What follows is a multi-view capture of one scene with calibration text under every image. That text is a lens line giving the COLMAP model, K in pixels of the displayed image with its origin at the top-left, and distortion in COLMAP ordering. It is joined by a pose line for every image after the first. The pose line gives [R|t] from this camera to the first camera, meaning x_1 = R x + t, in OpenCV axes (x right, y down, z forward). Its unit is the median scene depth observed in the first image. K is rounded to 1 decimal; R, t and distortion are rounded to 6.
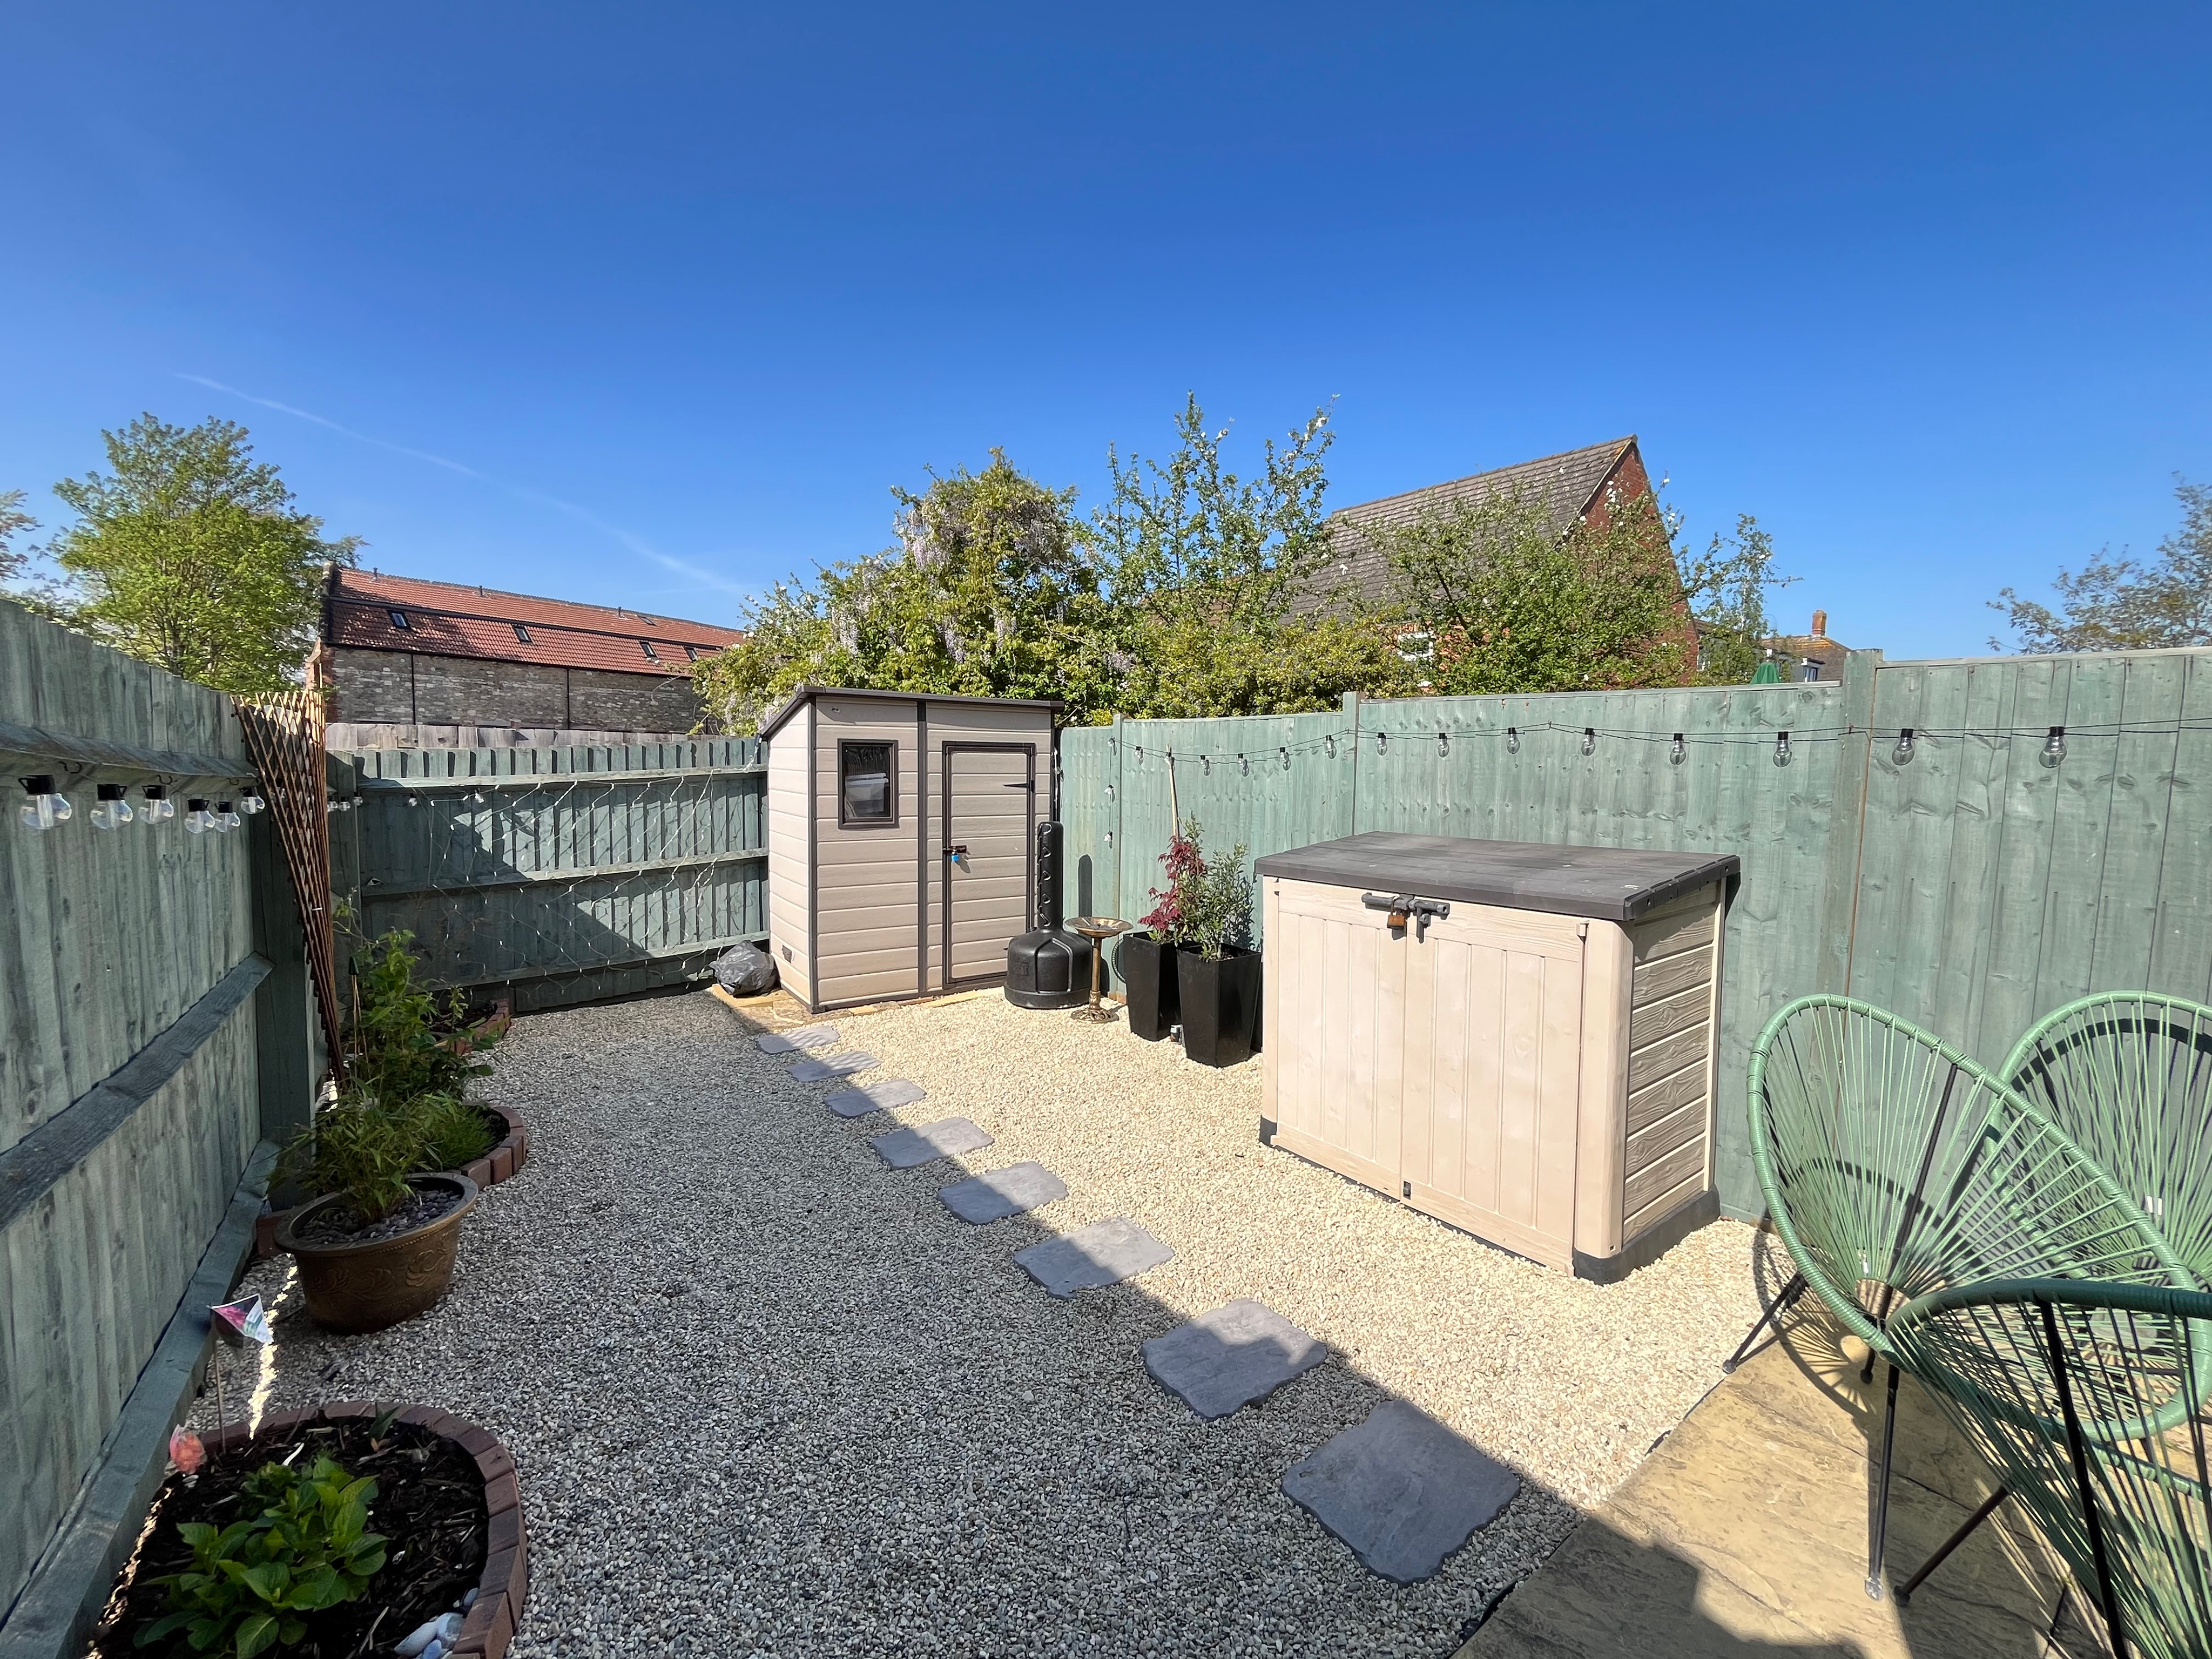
lens RADIAL K [[904.2, 0, 1106.0], [0, 904.2, 829.5], [0, 0, 1]] dist [-0.020592, 0.006946]
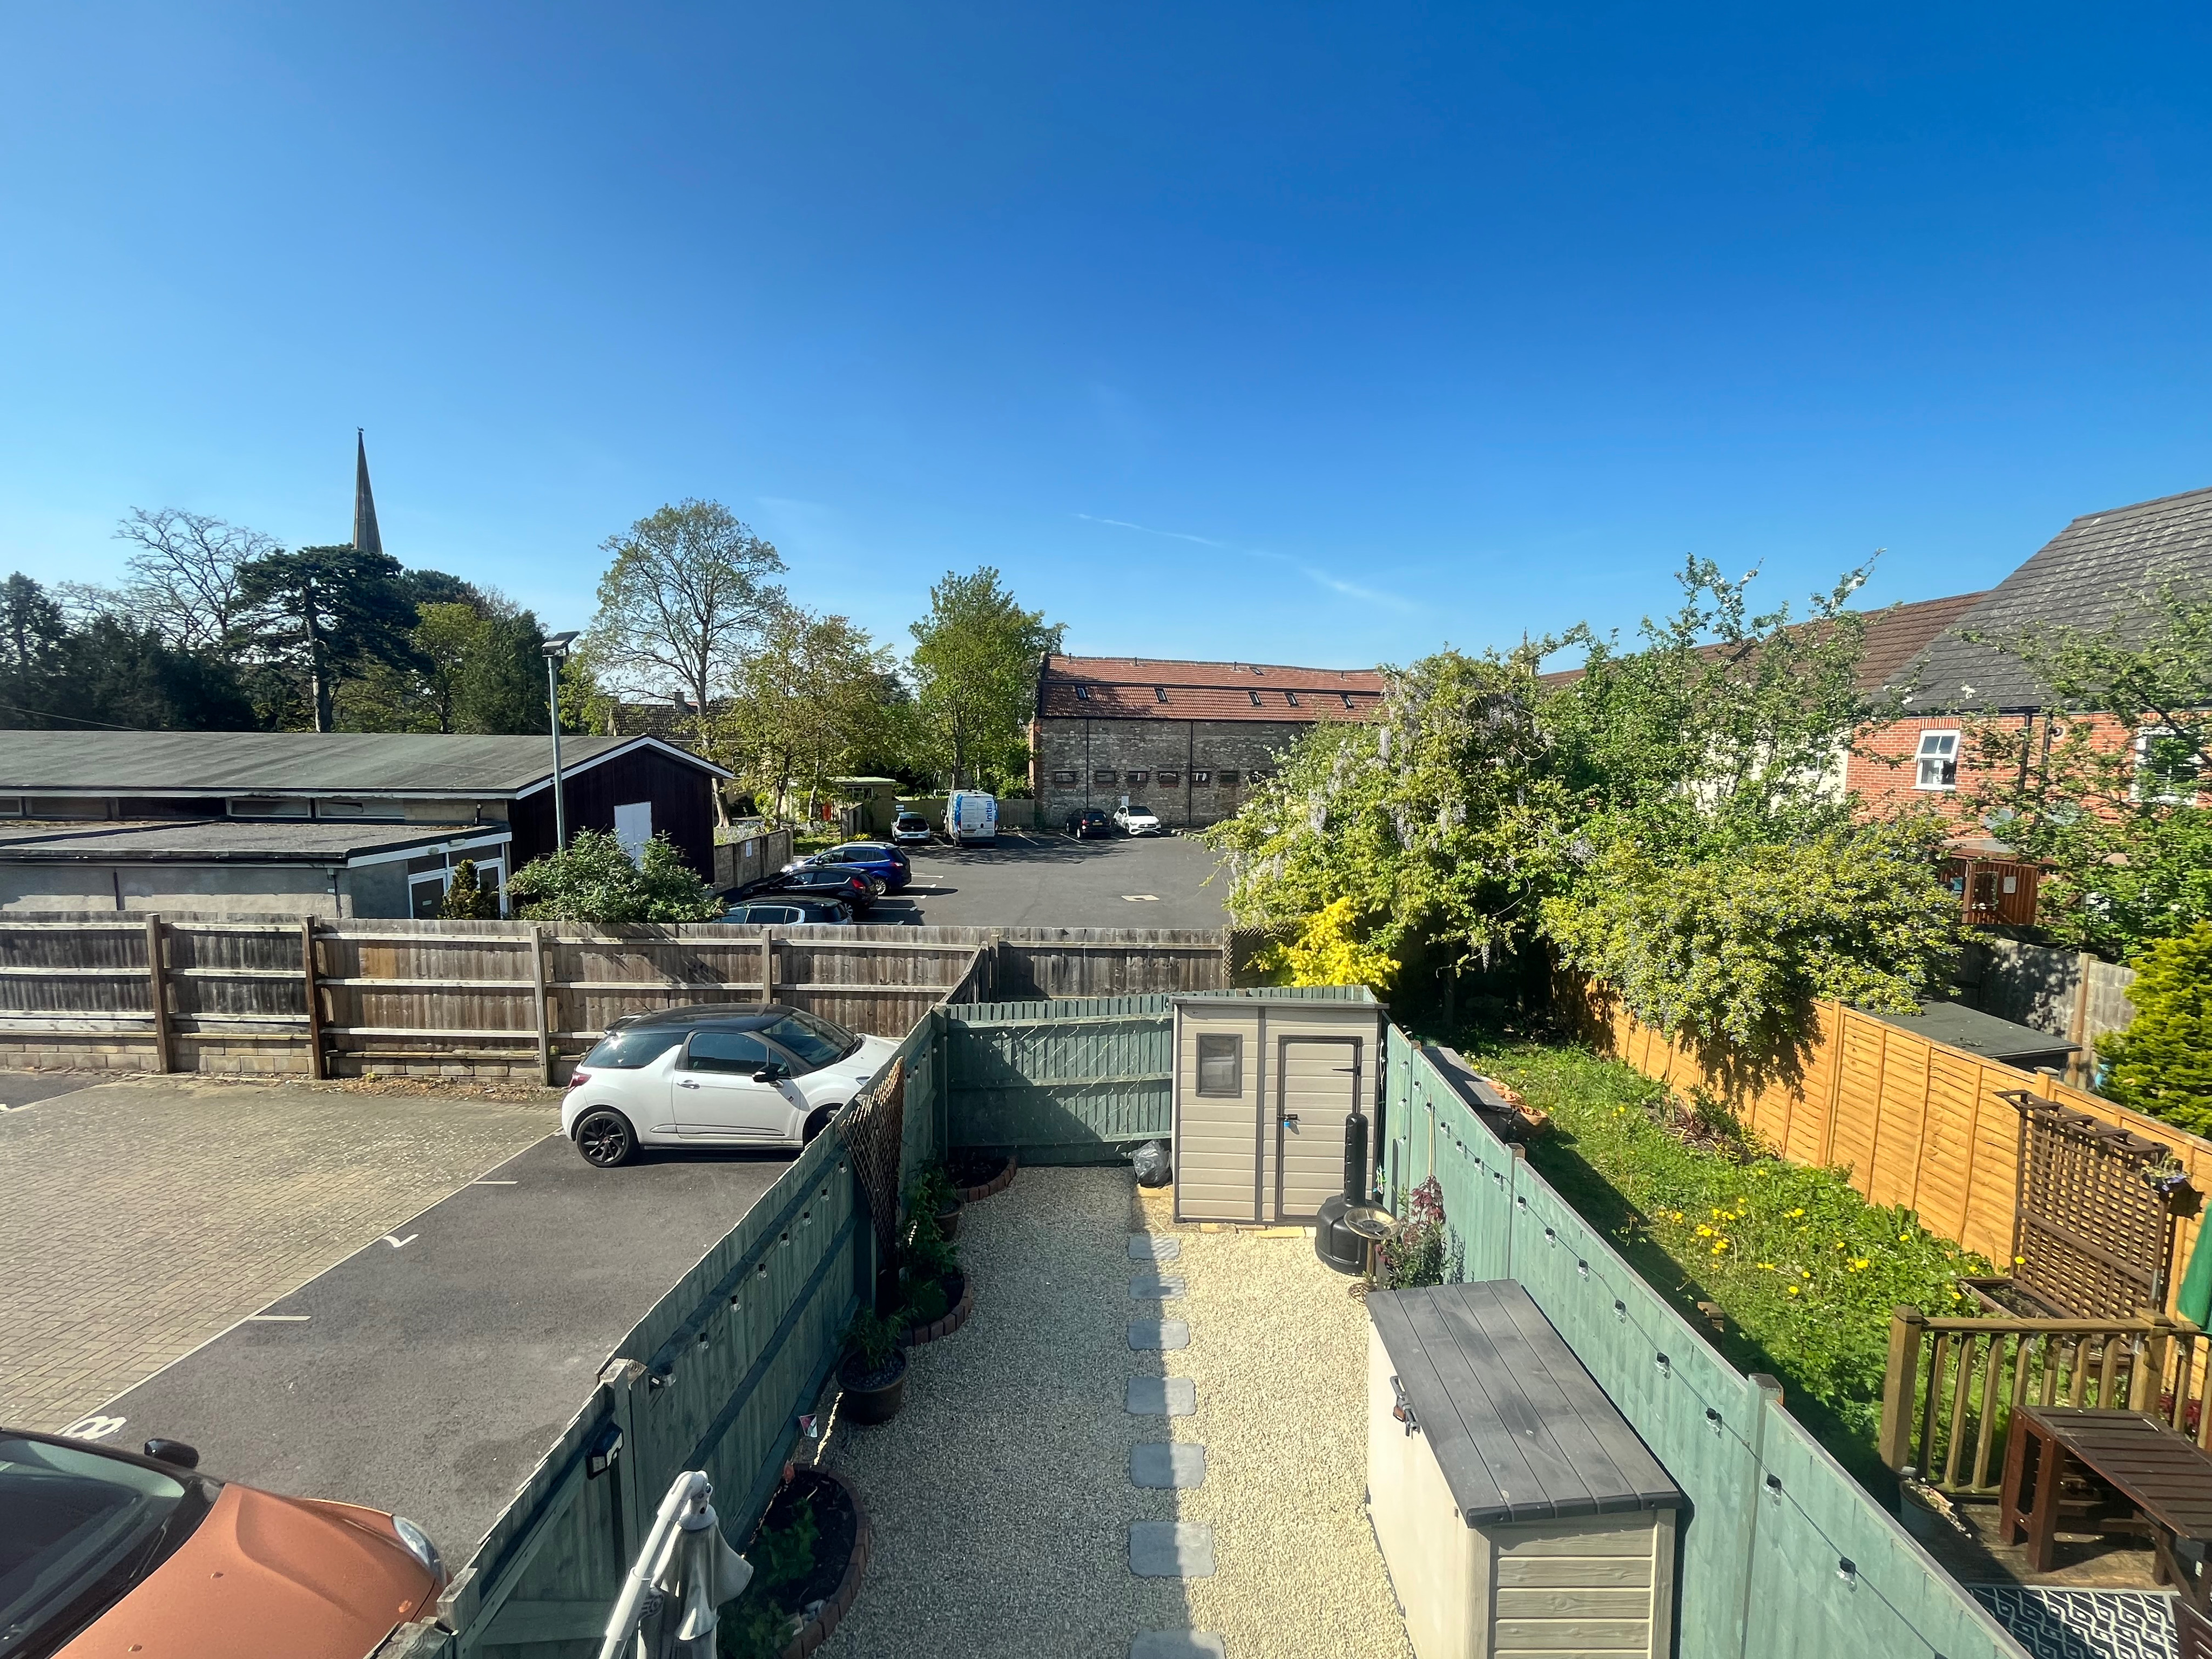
lens RADIAL K [[893.1, 0, 1106.0], [0, 893.1, 829.5], [0, 0, 1]] dist [-0.000562, 0.000420]
pose [[0.790684, 0.041611, -0.610808, 0.389473], [-0.038635, 0.999090, 0.018050, -0.401012], [0.611004, 0.009326, 0.791573, -0.169248]]
